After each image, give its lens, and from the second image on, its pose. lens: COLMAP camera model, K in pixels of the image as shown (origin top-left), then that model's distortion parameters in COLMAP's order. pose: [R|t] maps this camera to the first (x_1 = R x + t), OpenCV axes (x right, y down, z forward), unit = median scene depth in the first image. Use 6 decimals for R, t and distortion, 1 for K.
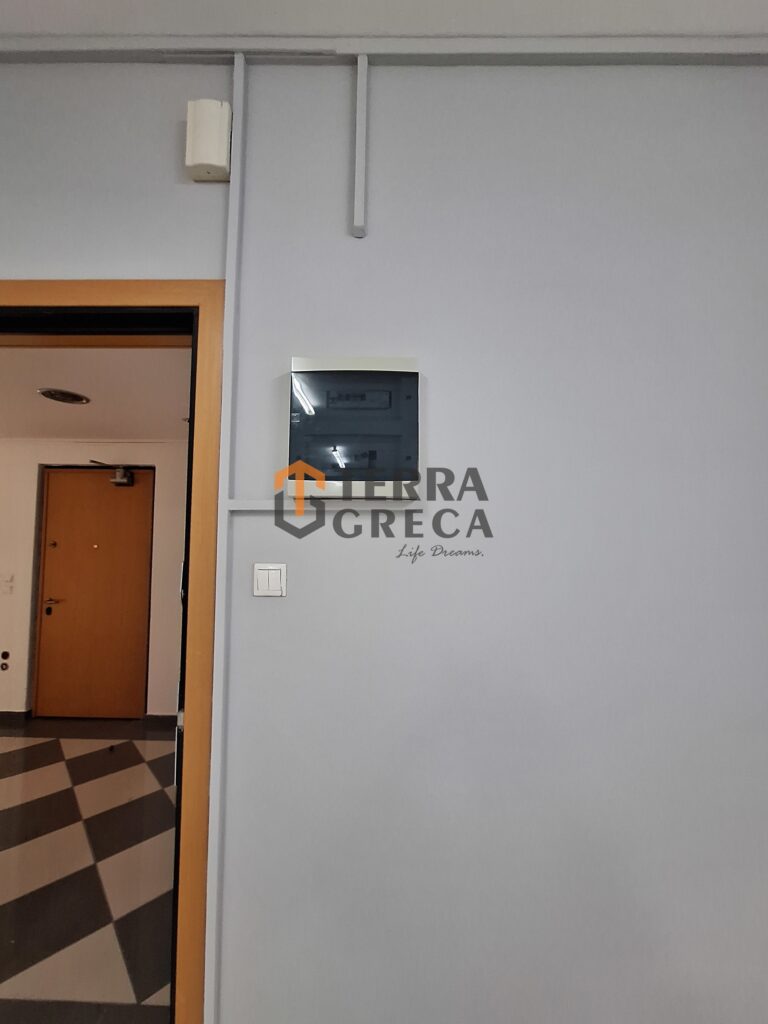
lens RADIAL K [[408.3, 0, 385.4], [0, 408.3, 517.1], [0, 0, 1]] dist [-0.001751, 0.000206]
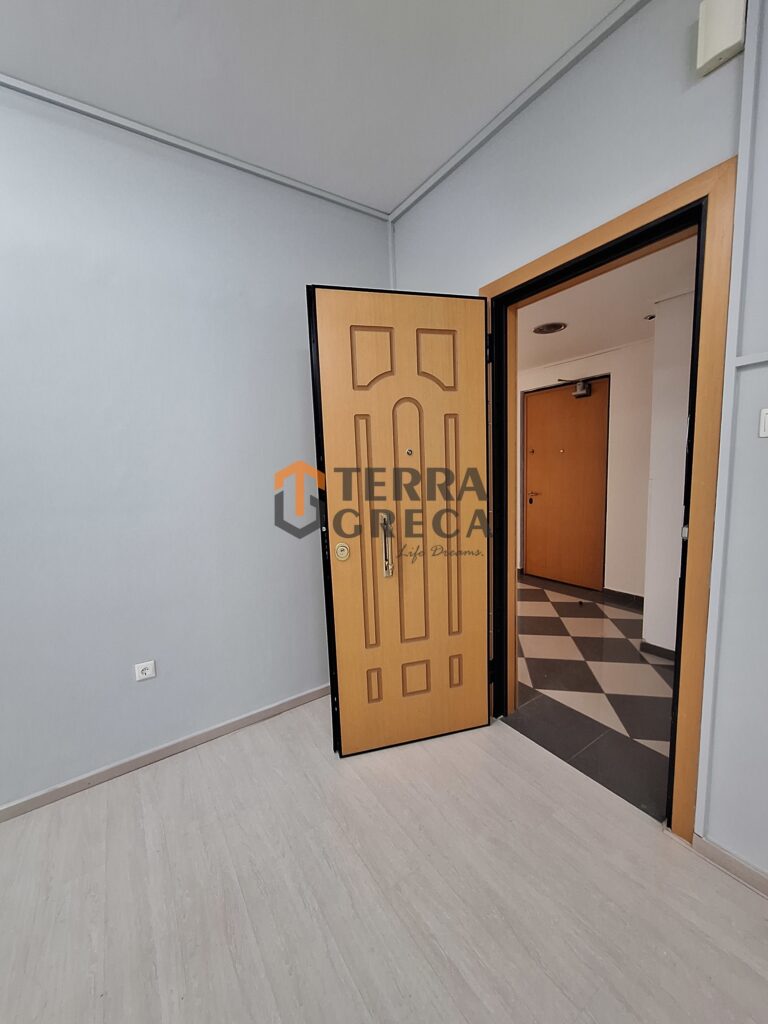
lens RADIAL K [[404.3, 0, 385.8], [0, 404.3, 519.2], [0, 0, 1]] dist [-0.004786, 0.000272]
pose [[0.573301, 0.070789, -0.816281, 0.009000], [0.090740, 0.984647, 0.149120, 0.050847], [0.814305, -0.159560, 0.558076, -0.189010]]
